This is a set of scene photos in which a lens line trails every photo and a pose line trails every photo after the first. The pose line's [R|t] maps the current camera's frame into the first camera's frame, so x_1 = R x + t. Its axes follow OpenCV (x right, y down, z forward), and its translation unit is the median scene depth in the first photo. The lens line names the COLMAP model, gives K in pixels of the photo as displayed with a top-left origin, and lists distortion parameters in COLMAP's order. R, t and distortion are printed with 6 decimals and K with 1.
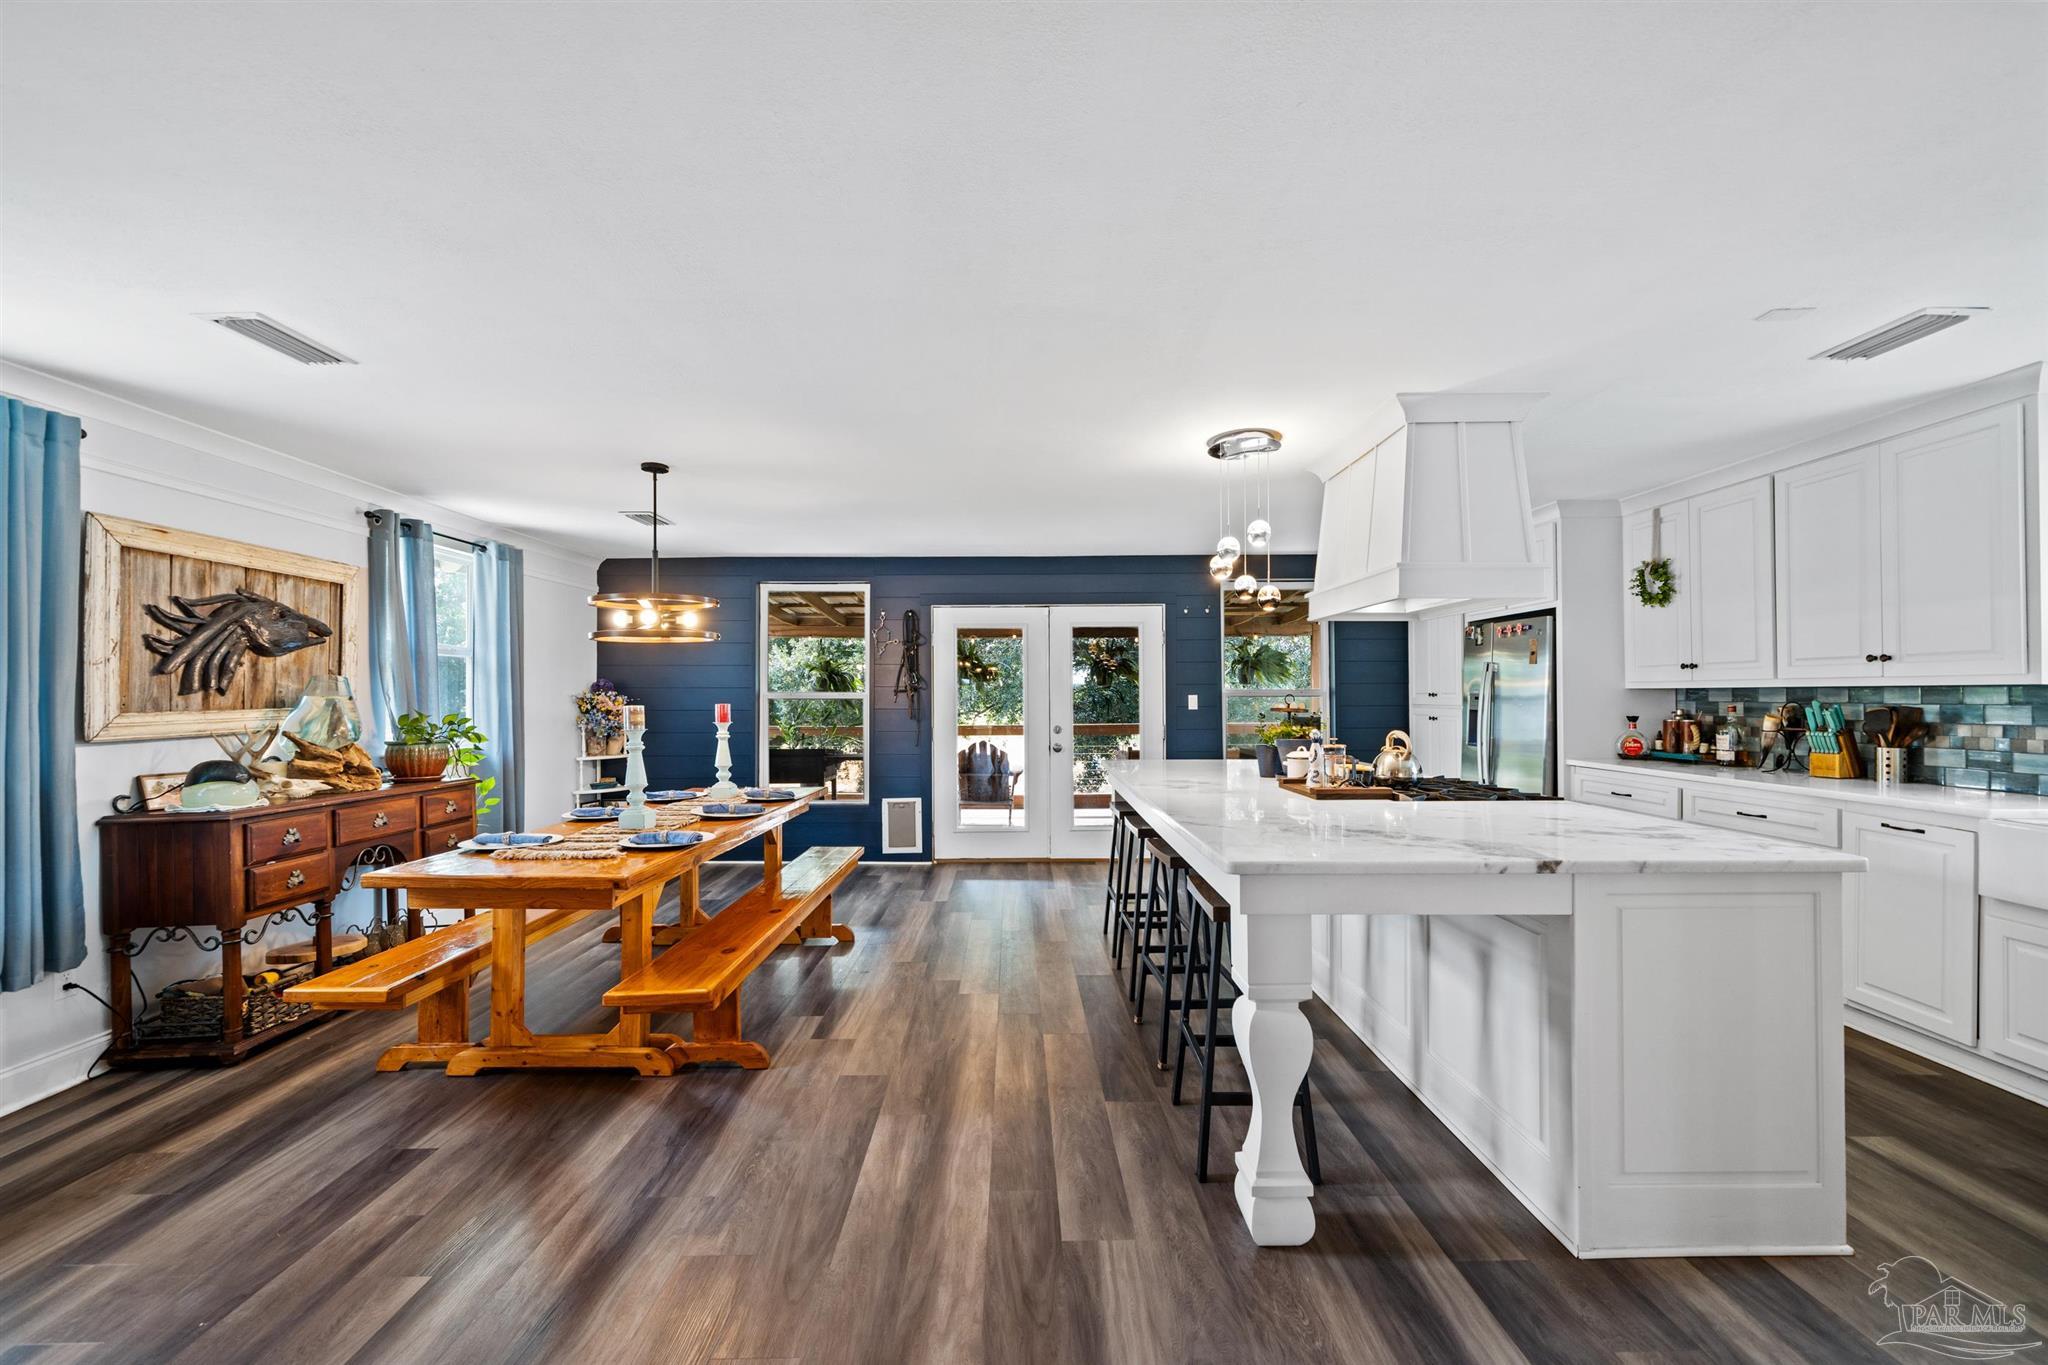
lens RADIAL K [[825.8, 0, 1023.1], [0, 825.8, 693.3], [0, 0, 1]] dist [0.002621, 0.000461]
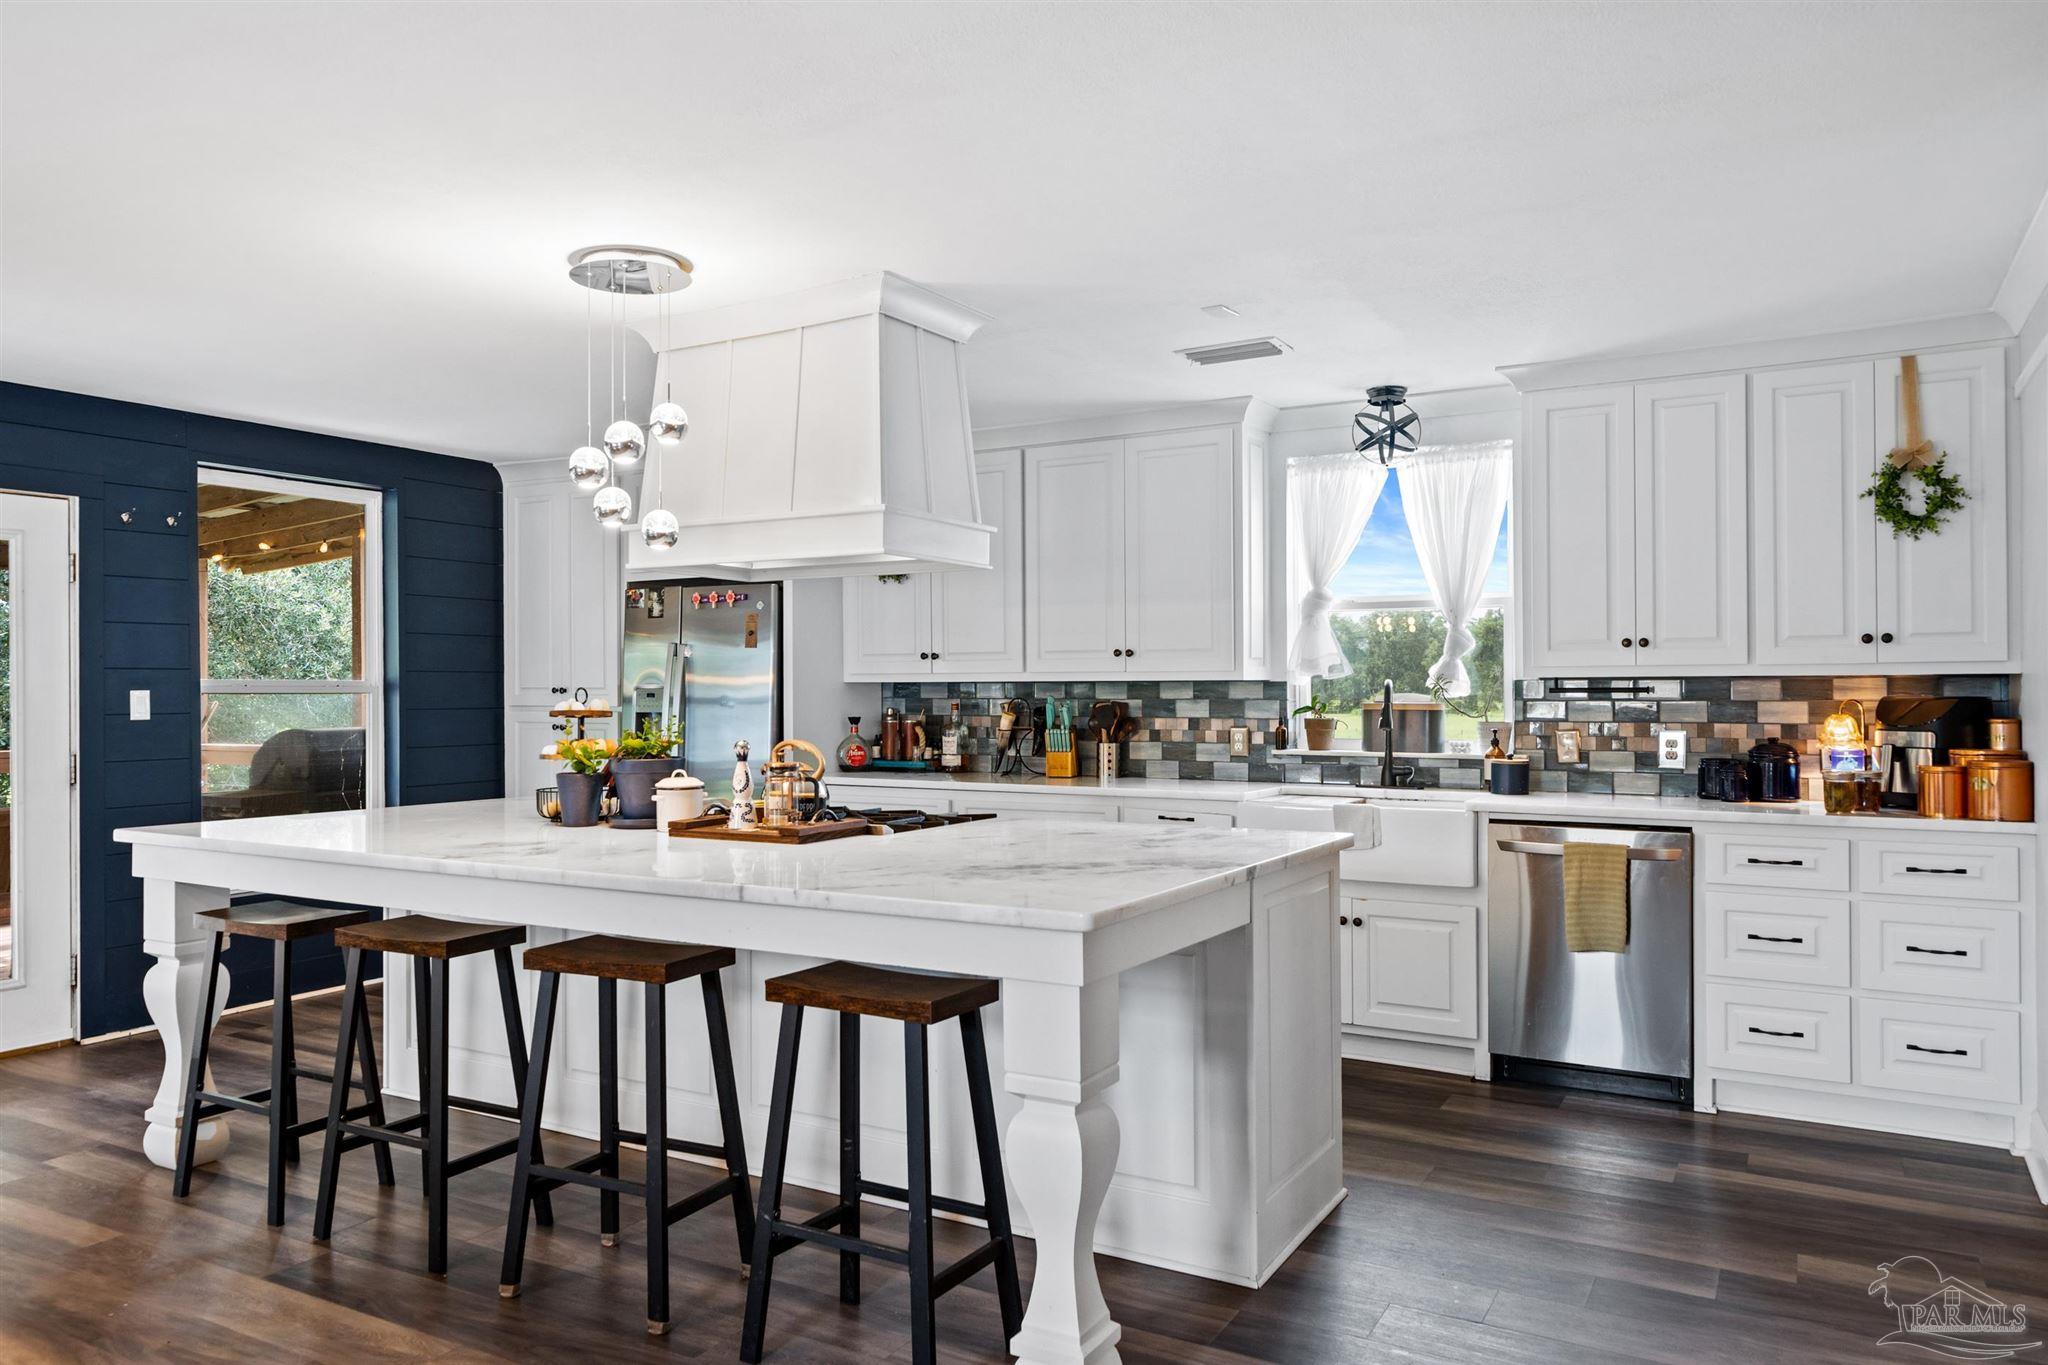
lens RADIAL K [[1405.7, 0, 1022.7], [0, 1405.7, 681.4], [0, 0, 1]] dist [0.008131, 0.001200]
pose [[0.508781, 0.008189, 0.860857, -0.436546], [-0.001168, 0.999960, -0.008822, 0.006105], [-0.860895, 0.003482, 0.508770, 0.218136]]
